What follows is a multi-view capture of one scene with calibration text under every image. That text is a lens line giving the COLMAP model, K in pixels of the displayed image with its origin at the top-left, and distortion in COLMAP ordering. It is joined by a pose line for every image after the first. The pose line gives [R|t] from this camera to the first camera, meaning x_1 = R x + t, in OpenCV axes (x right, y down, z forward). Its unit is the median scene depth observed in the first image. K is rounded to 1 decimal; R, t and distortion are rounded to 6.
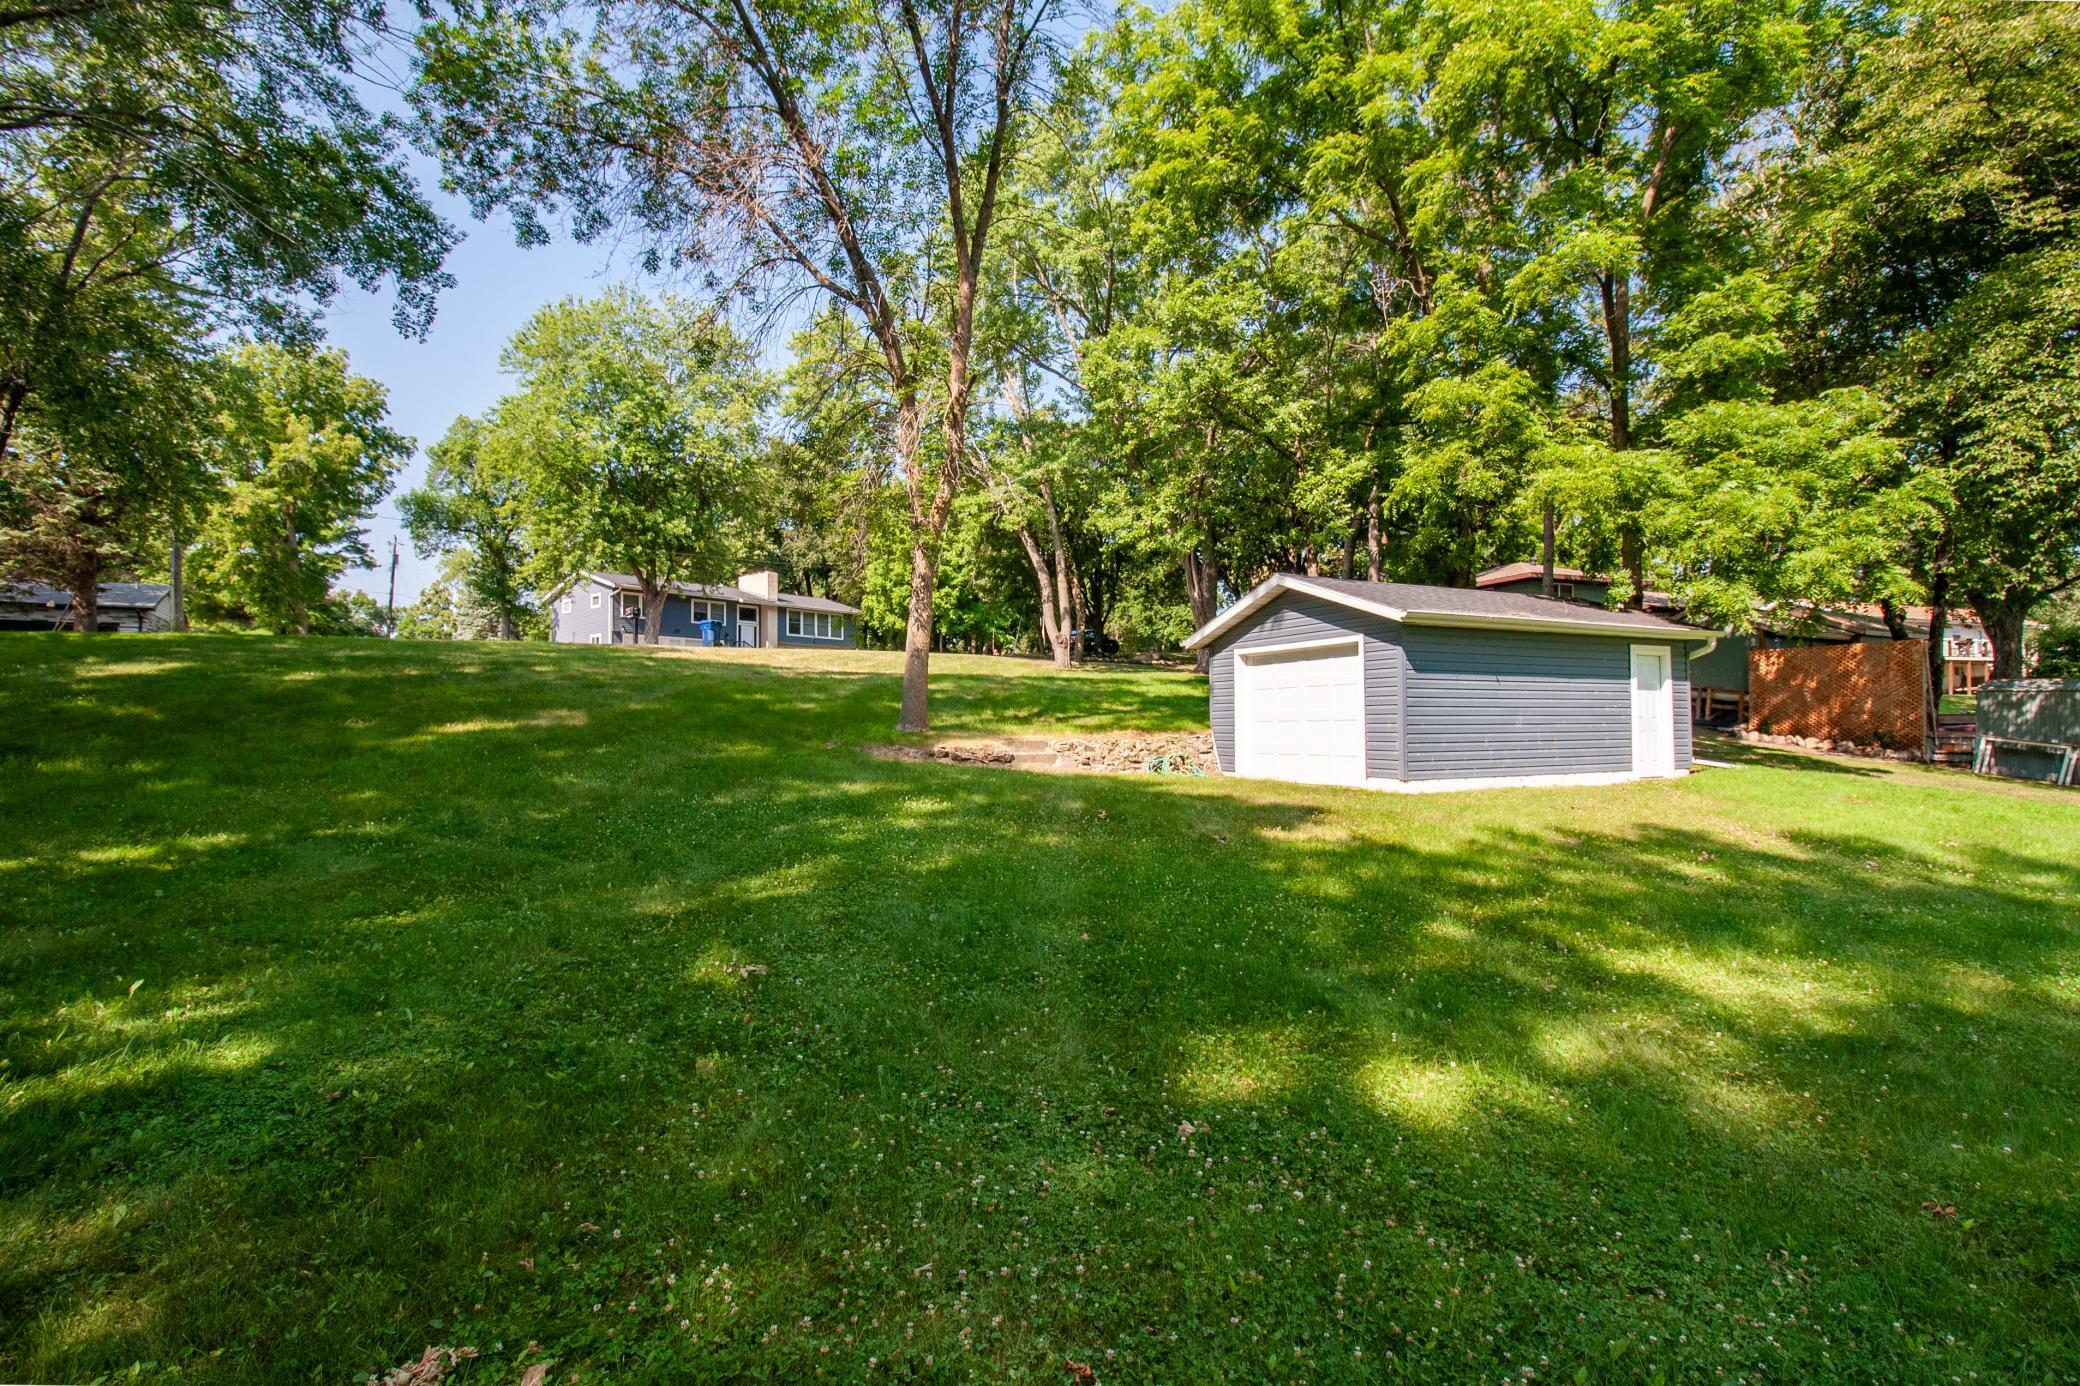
lens RADIAL K [[1007.9, 0, 1054.4], [0, 1007.9, 685.0], [0, 0, 1]] dist [0.000689, 0.000473]
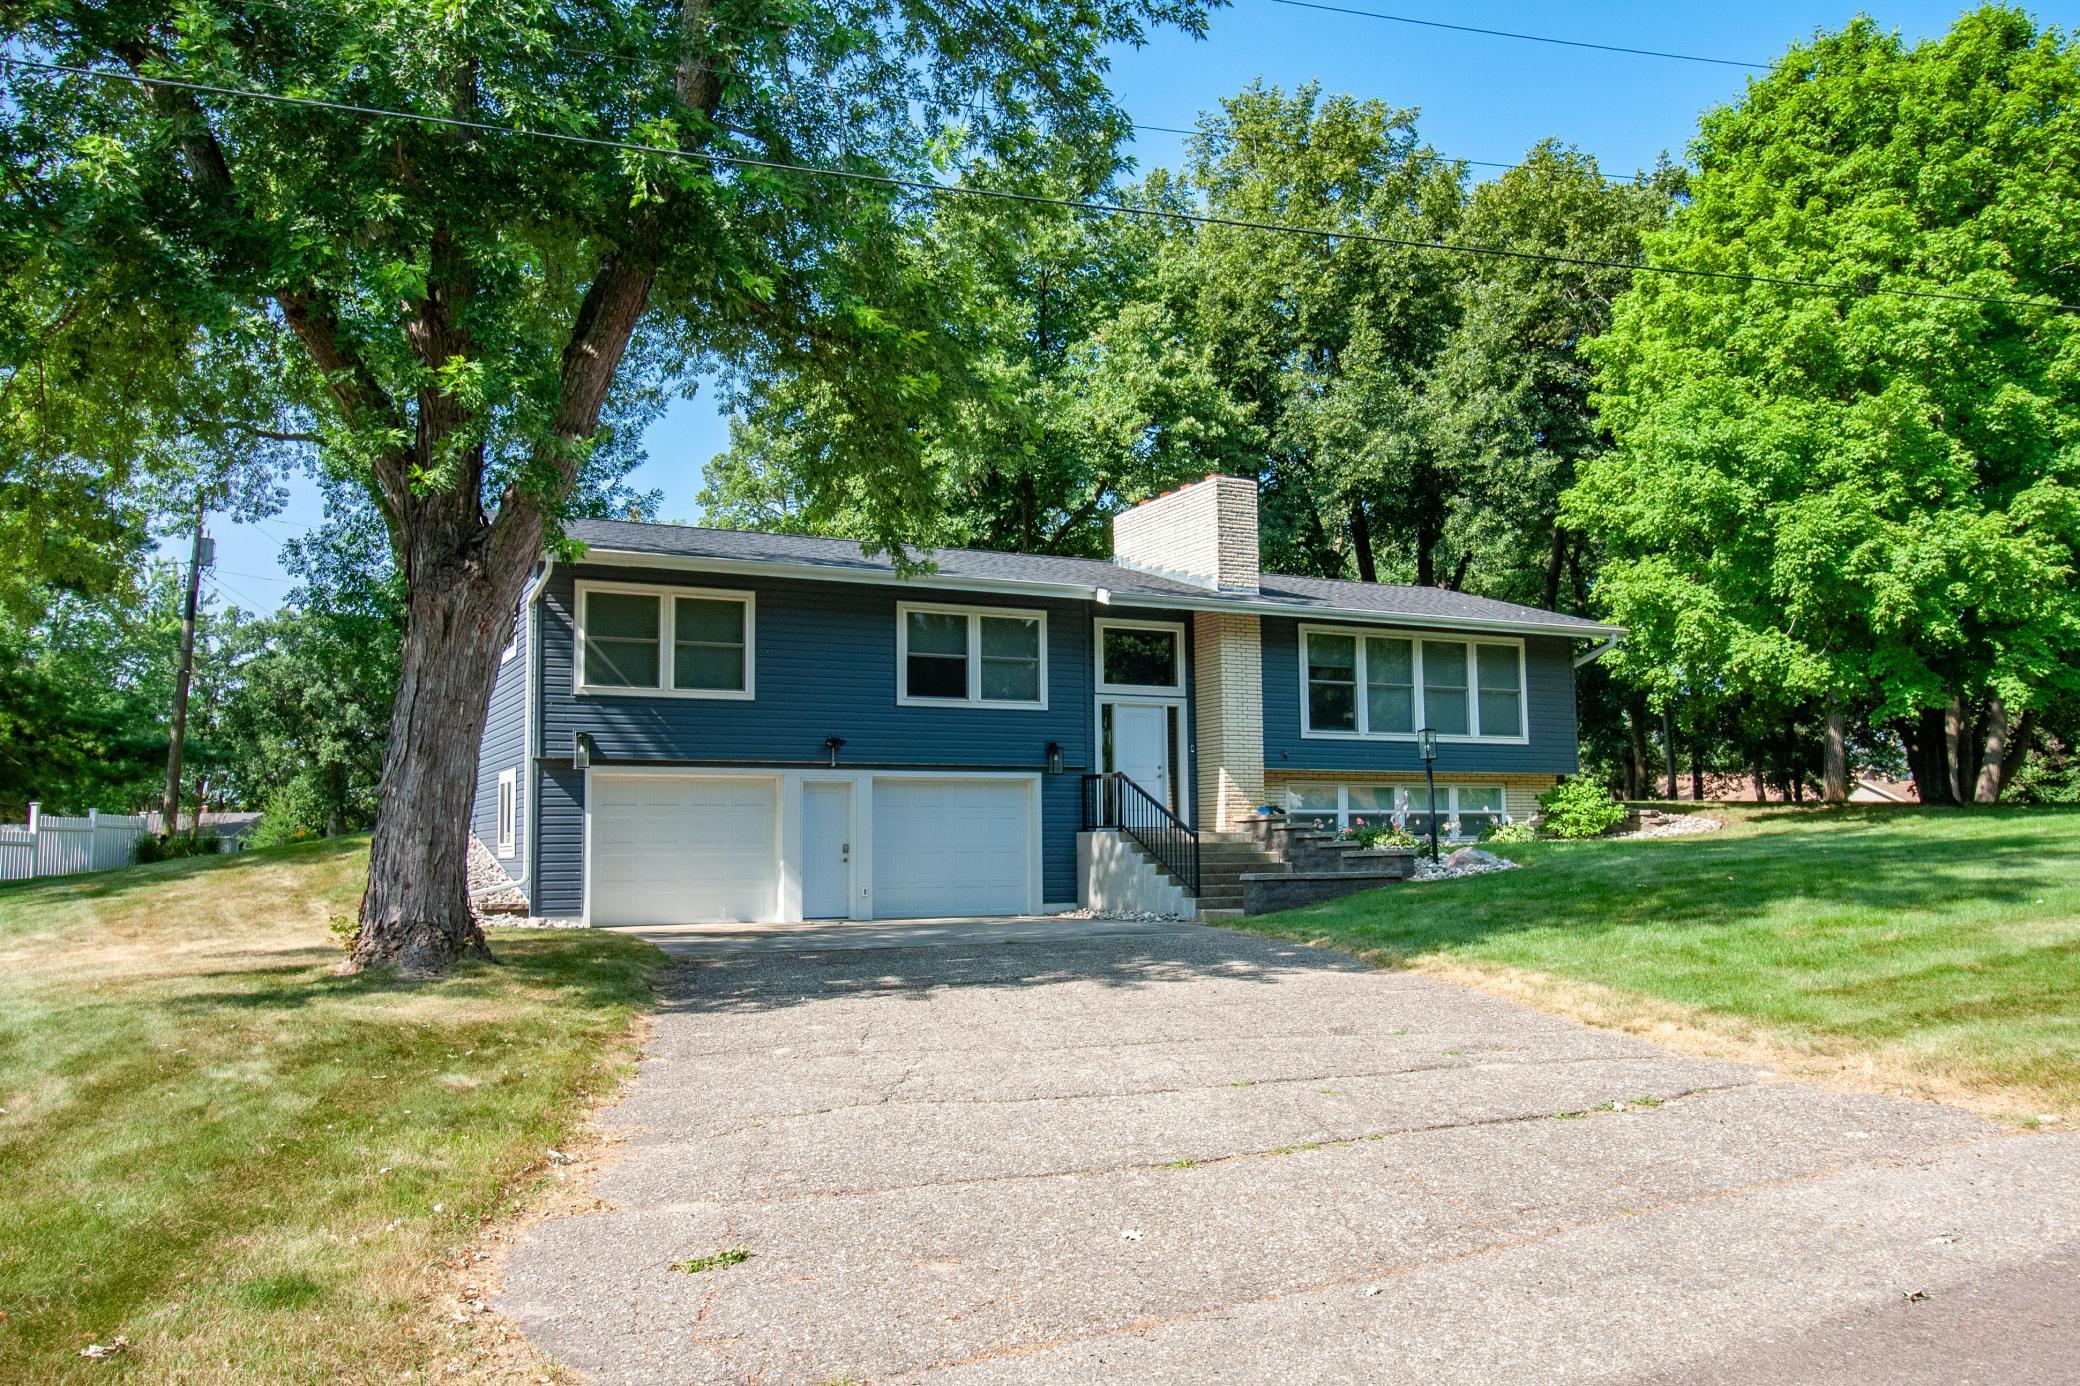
lens RADIAL K [[1617.9, 0, 1042.4], [0, 1617.9, 702.8], [0, 0, 1]] dist [0.031241, 0.005055]
pose [[0.912645, -0.037028, -0.407073, -0.160475], [0.020844, 0.998809, -0.044122, -0.040760], [0.408221, 0.031782, 0.912330, 0.607214]]
